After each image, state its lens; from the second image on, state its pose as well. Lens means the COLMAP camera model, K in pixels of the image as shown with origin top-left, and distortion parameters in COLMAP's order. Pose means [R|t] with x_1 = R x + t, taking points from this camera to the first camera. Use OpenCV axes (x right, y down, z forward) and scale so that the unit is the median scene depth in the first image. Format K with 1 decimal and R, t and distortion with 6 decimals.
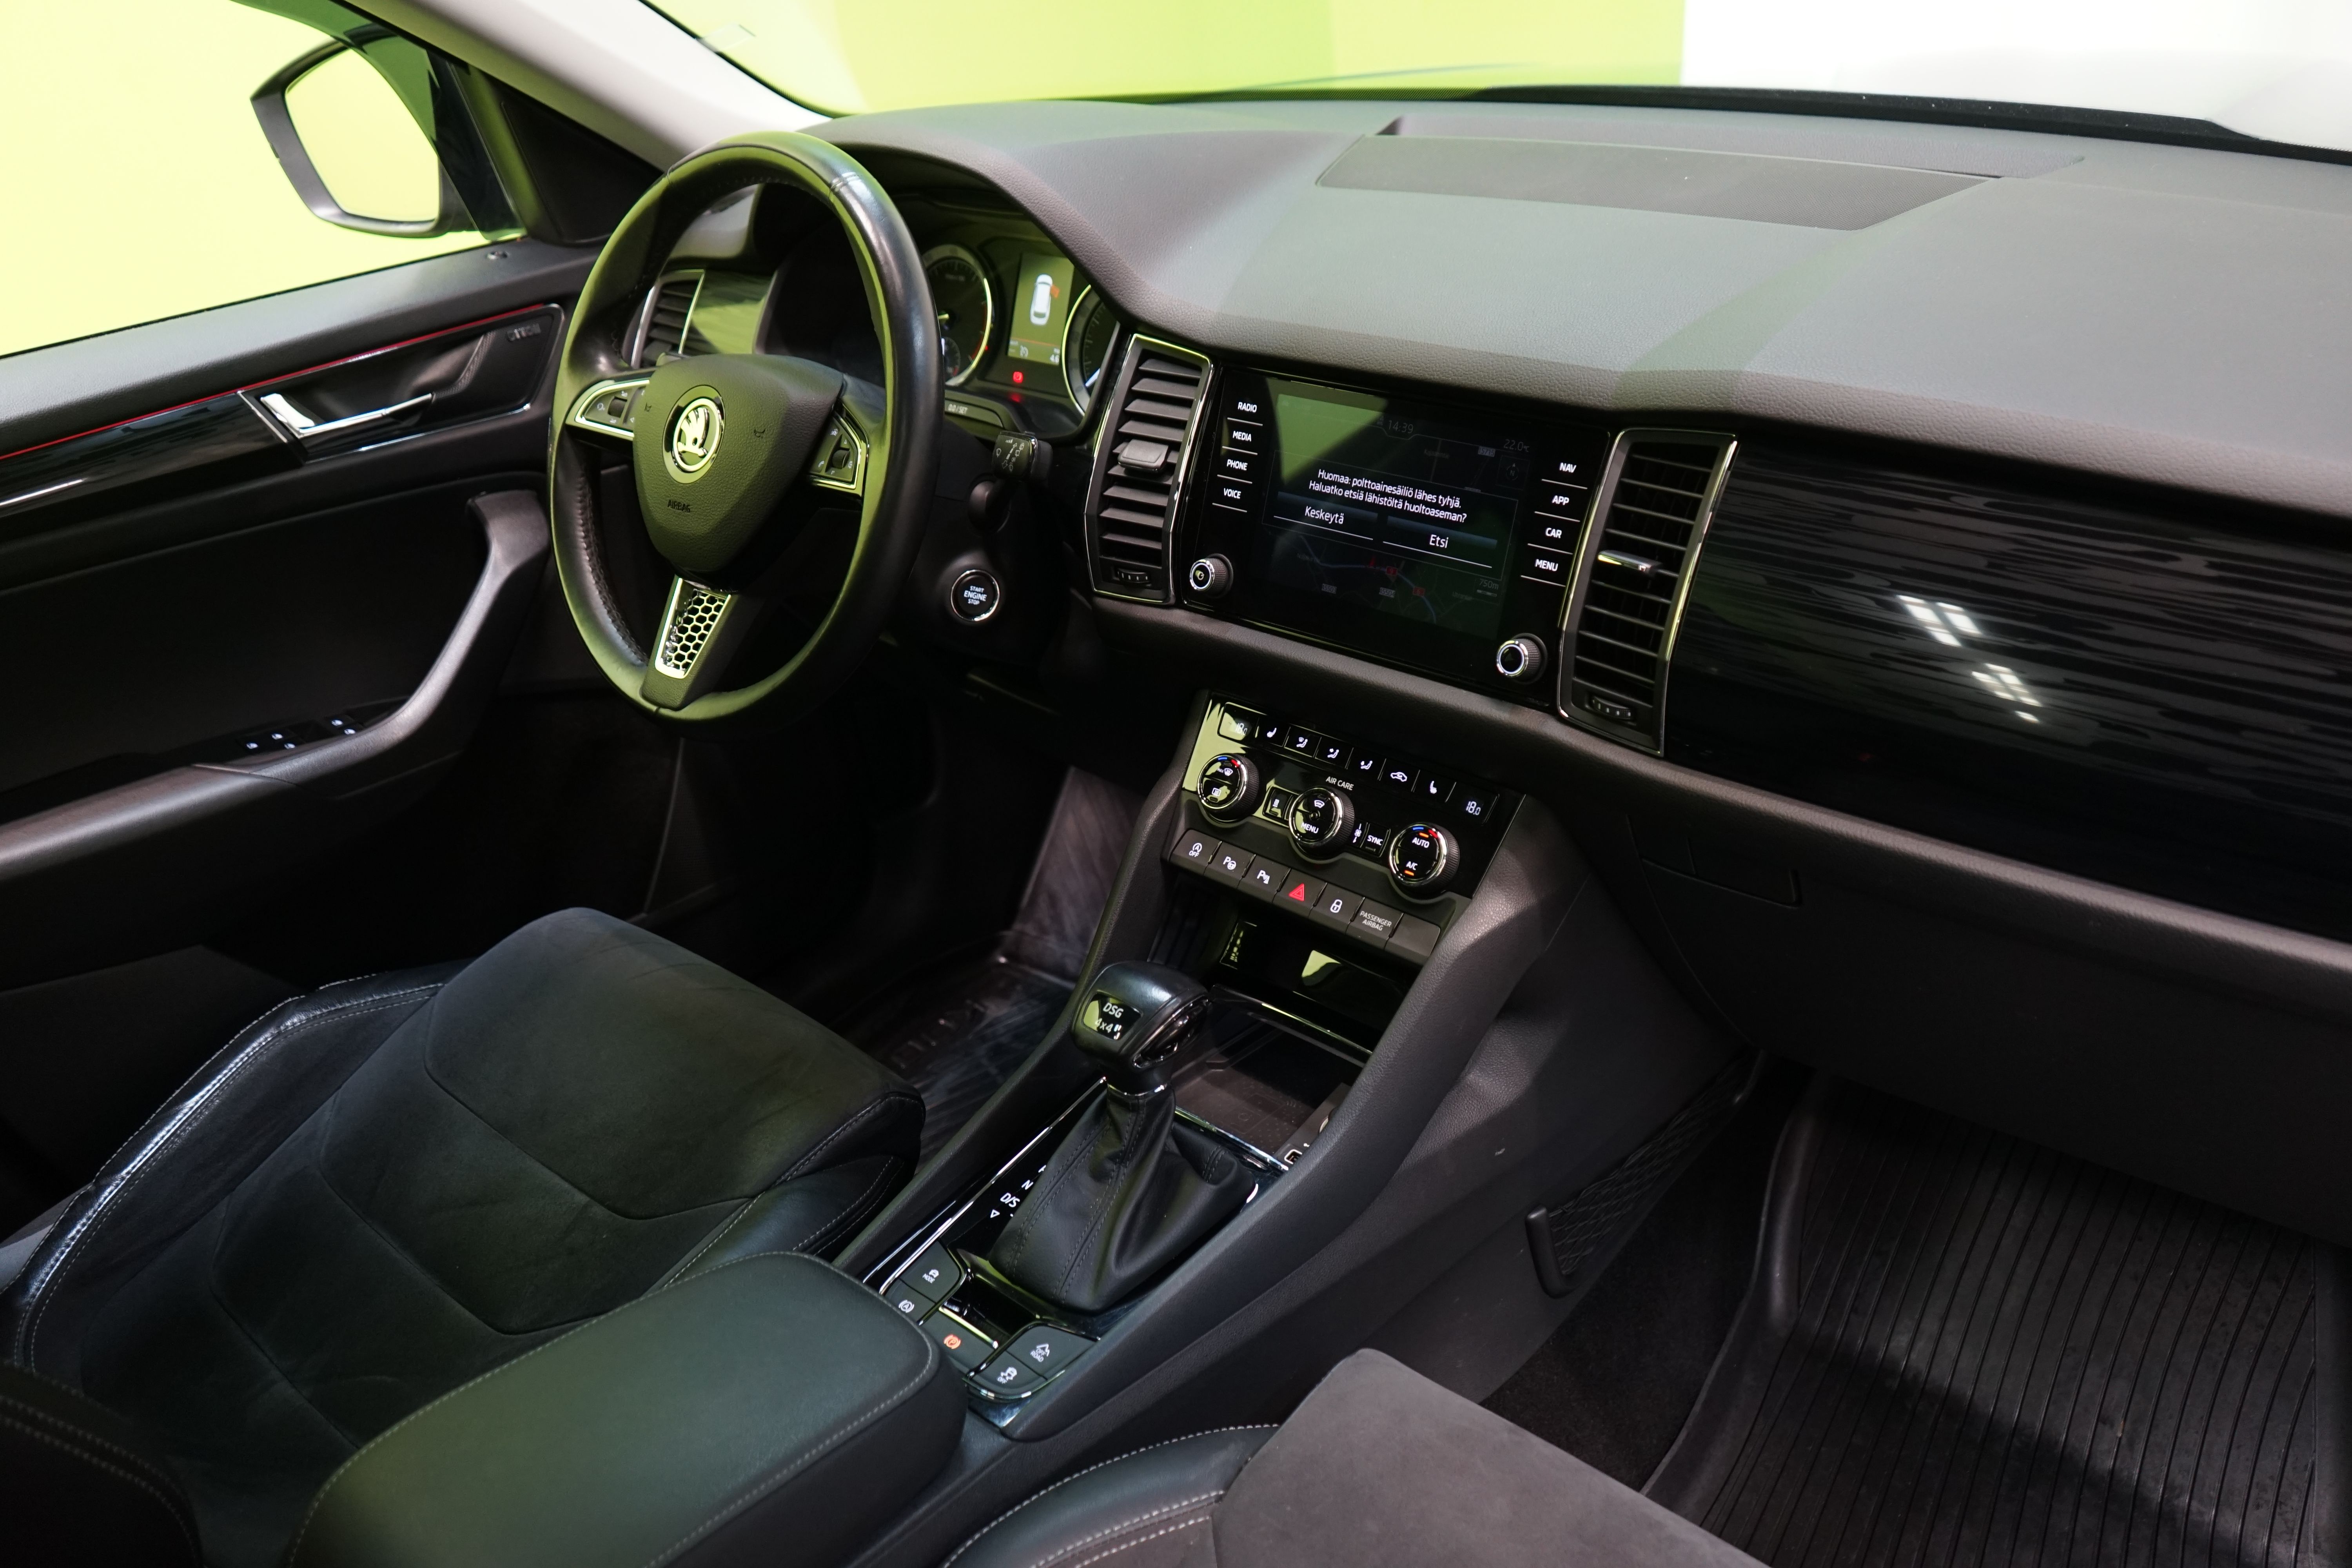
lens RADIAL K [[1953.1, 0, 1176.1], [0, 1953.1, 783.2], [0, 0, 1]] dist [-0.001737, 0.003119]
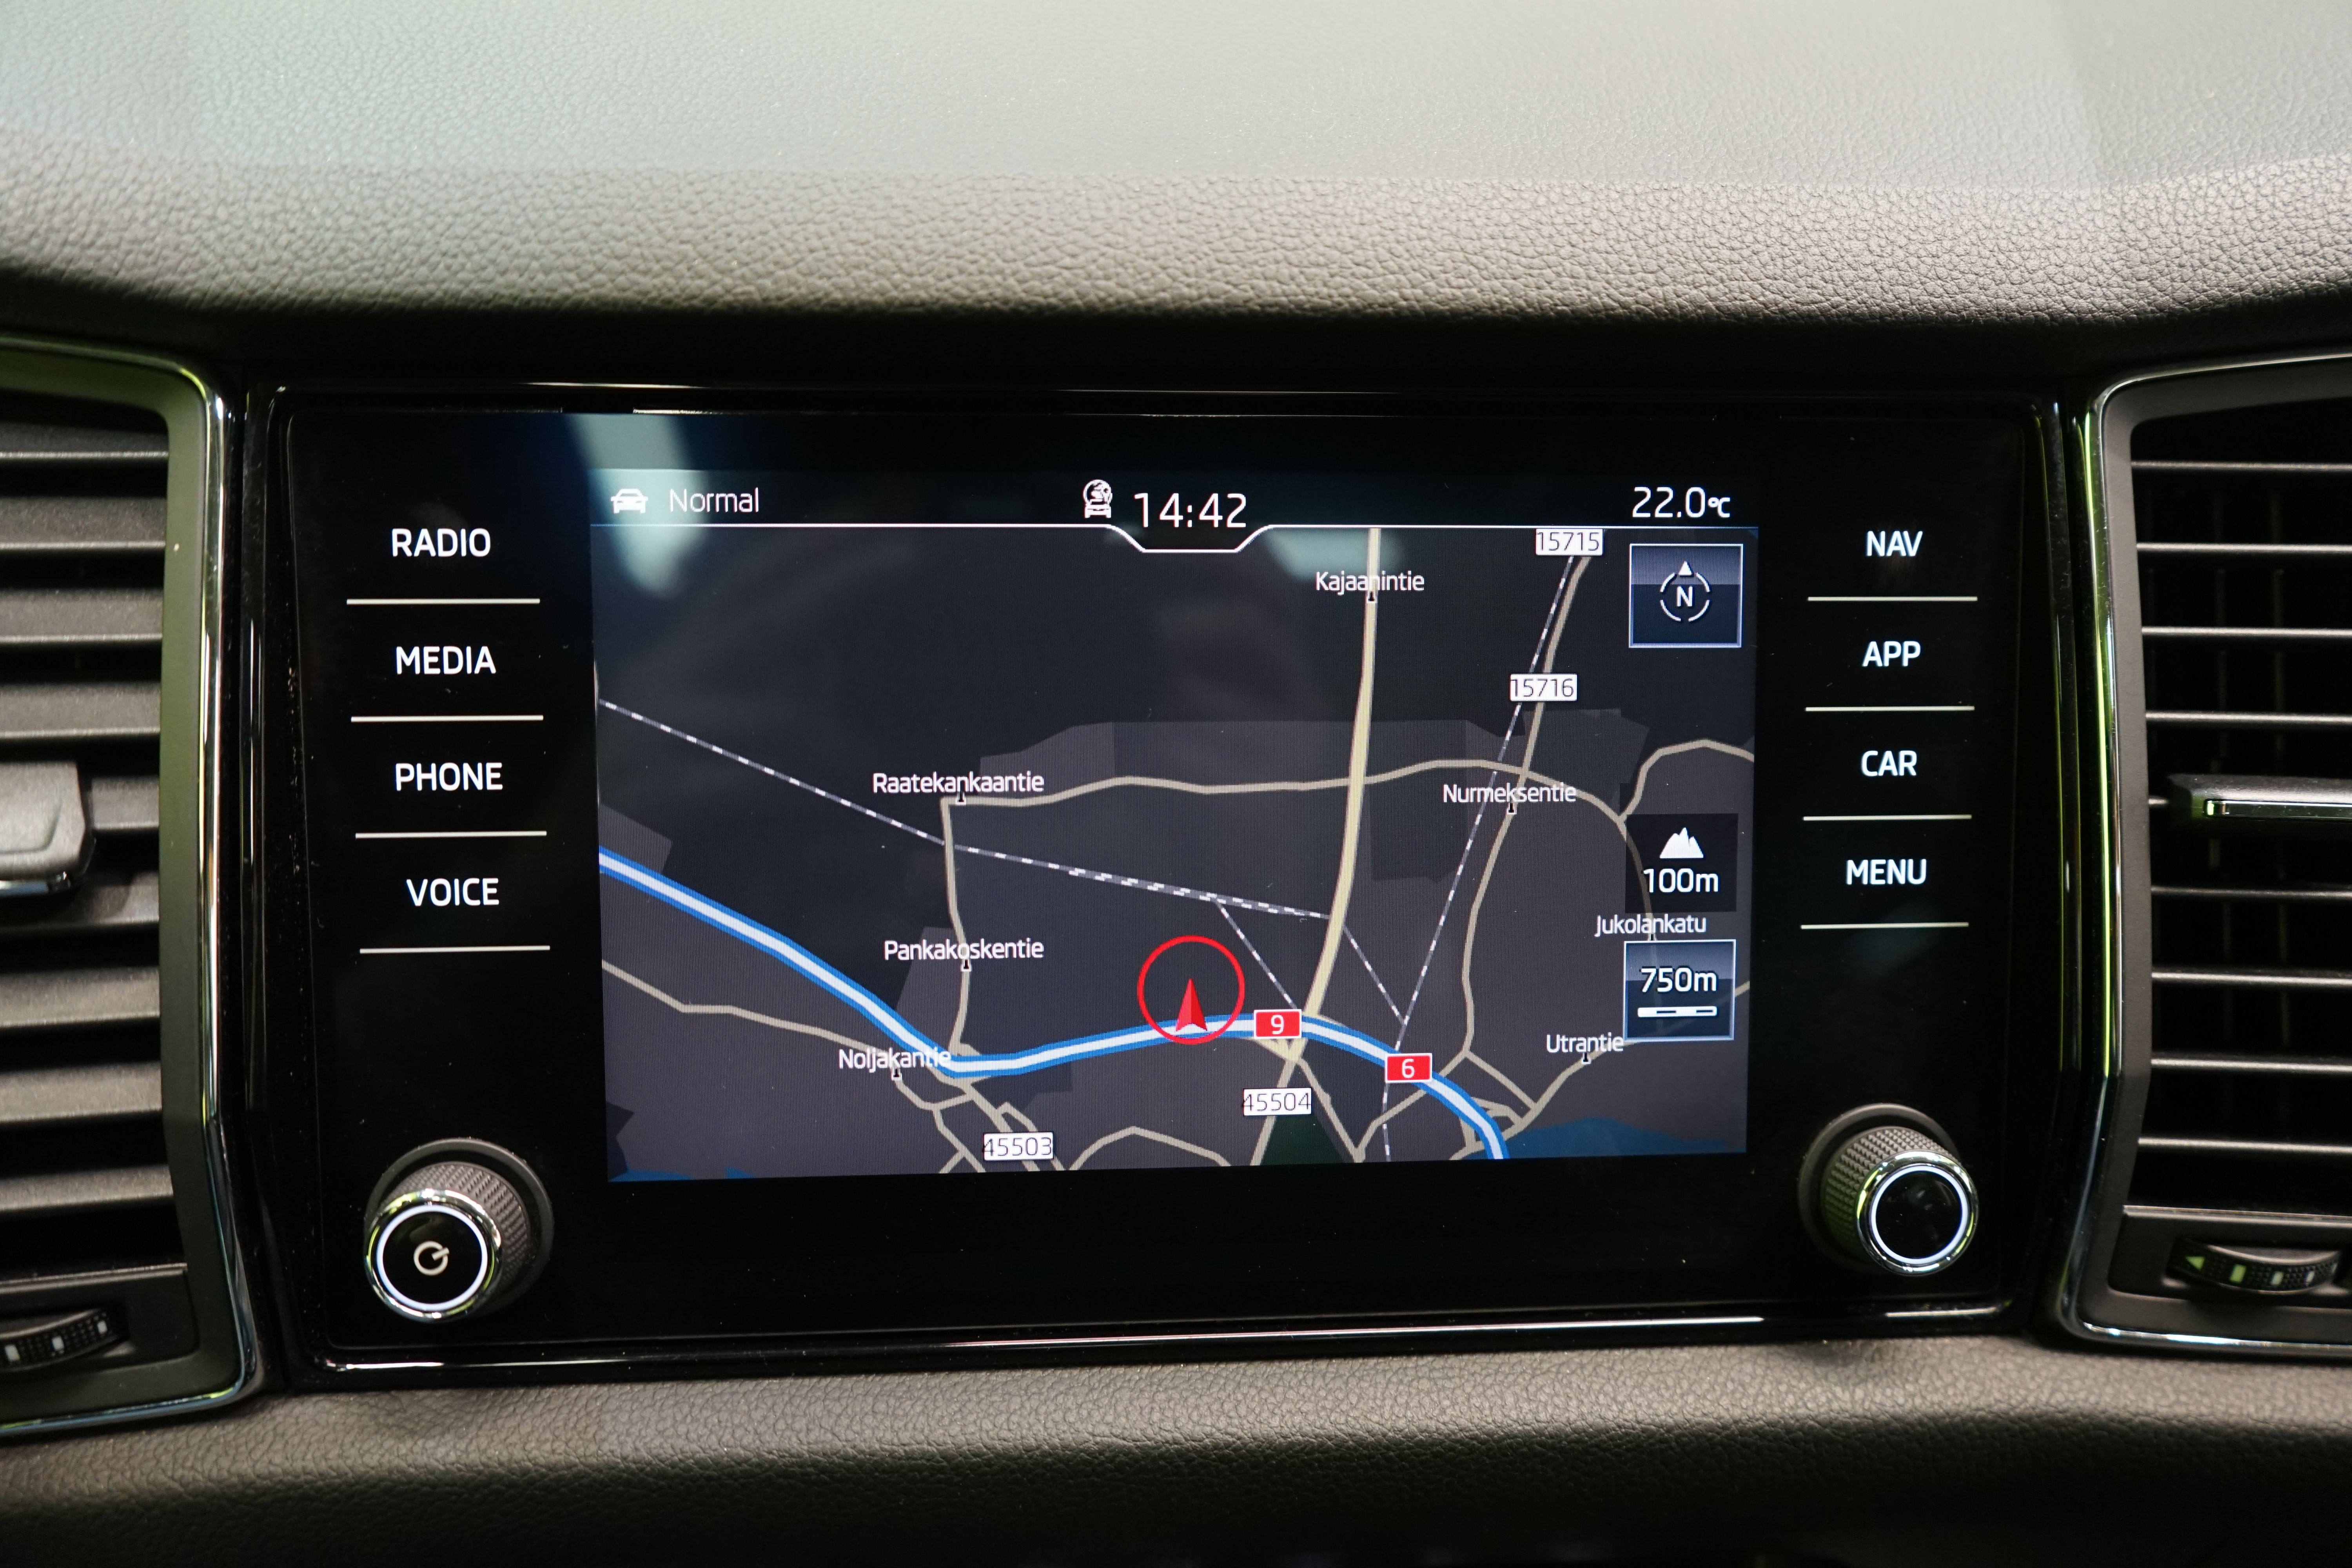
lens RADIAL K [[1953.1, 0, 1174.3], [0, 1953.1, 782.1], [0, 0, 1]] dist [-0.001737, 0.003119]
pose [[0.673509, -0.223429, 0.704603, -0.081663], [0.270394, 0.961628, 0.046470, -0.148364], [-0.687948, 0.159223, 0.708078, 0.757916]]
